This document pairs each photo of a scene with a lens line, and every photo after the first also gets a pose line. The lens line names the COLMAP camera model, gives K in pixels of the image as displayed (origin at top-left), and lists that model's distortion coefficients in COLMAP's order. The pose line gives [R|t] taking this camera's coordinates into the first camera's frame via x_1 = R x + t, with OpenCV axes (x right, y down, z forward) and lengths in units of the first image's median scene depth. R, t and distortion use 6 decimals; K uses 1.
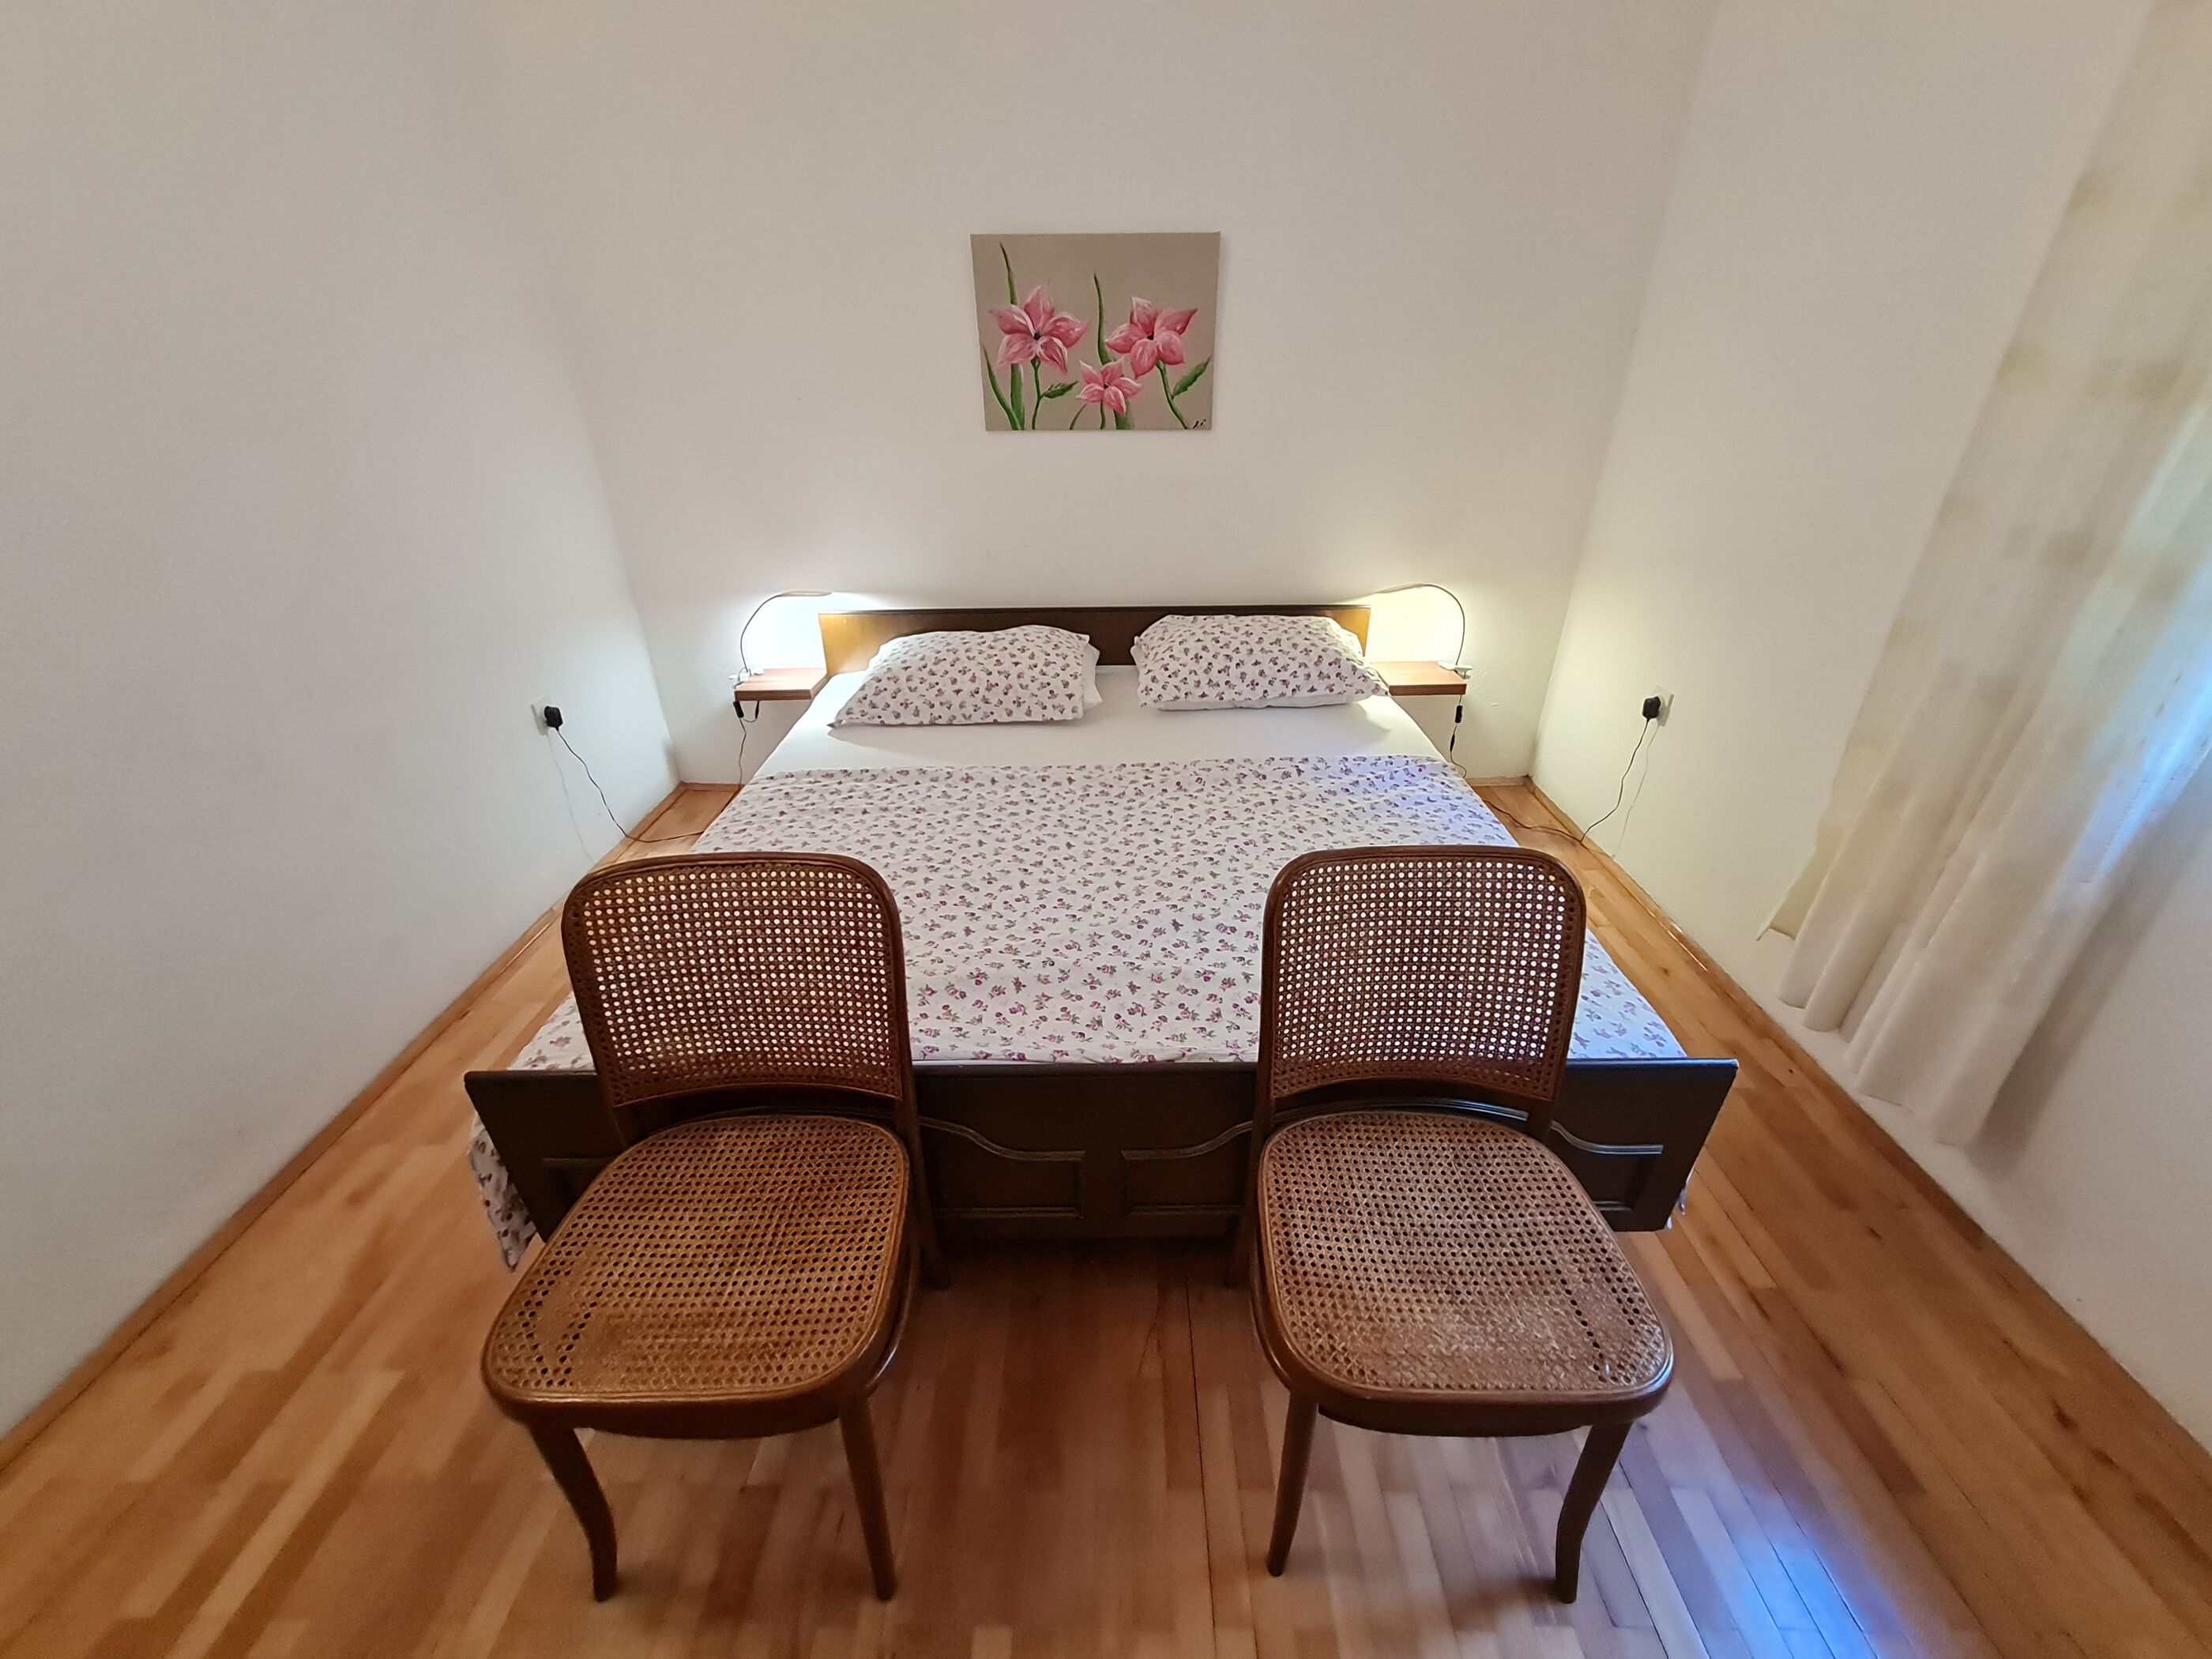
lens RADIAL K [[861.7, 0, 1102.8], [0, 861.7, 824.5], [0, 0, 1]] dist [0.008379, -0.001759]
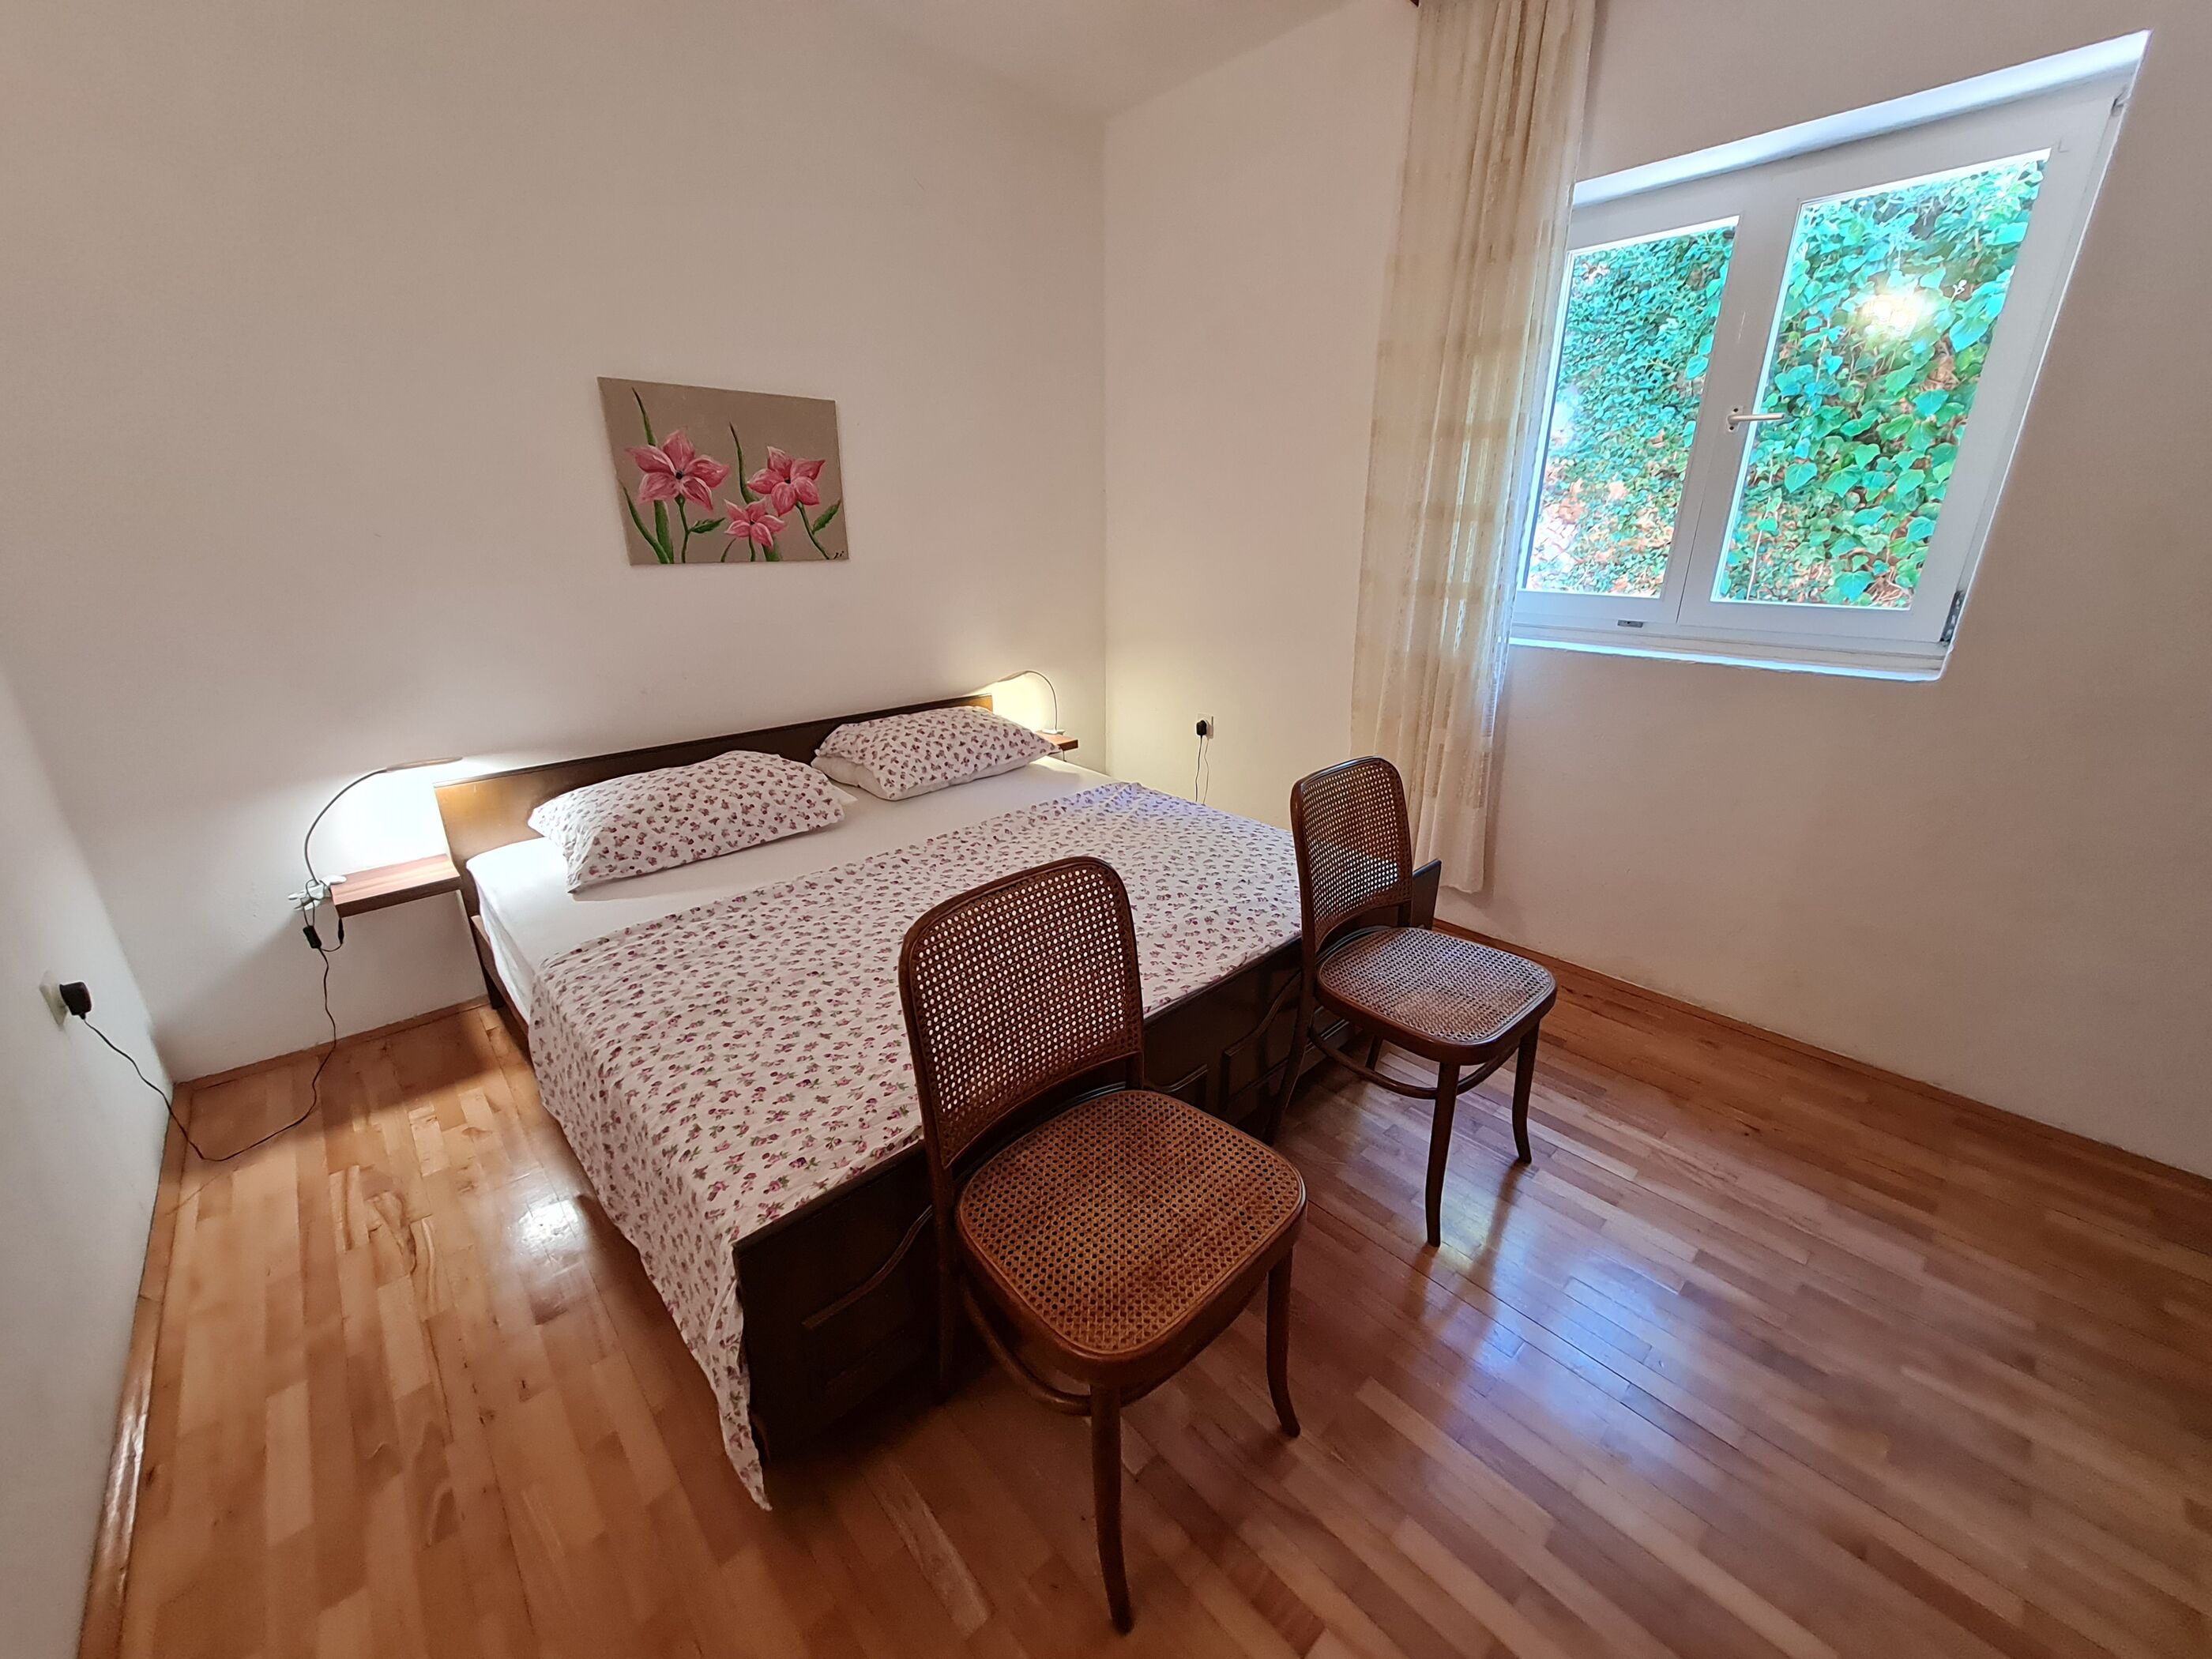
lens RADIAL K [[861.7, 0, 1103.8], [0, 861.7, 827.0], [0, 0, 1]] dist [0.008379, -0.001759]
pose [[0.726658, -0.223002, 0.649799, -0.469982], [0.322657, 0.945823, -0.036228, 0.024079], [-0.606516, 0.235987, 0.759242, 0.022107]]
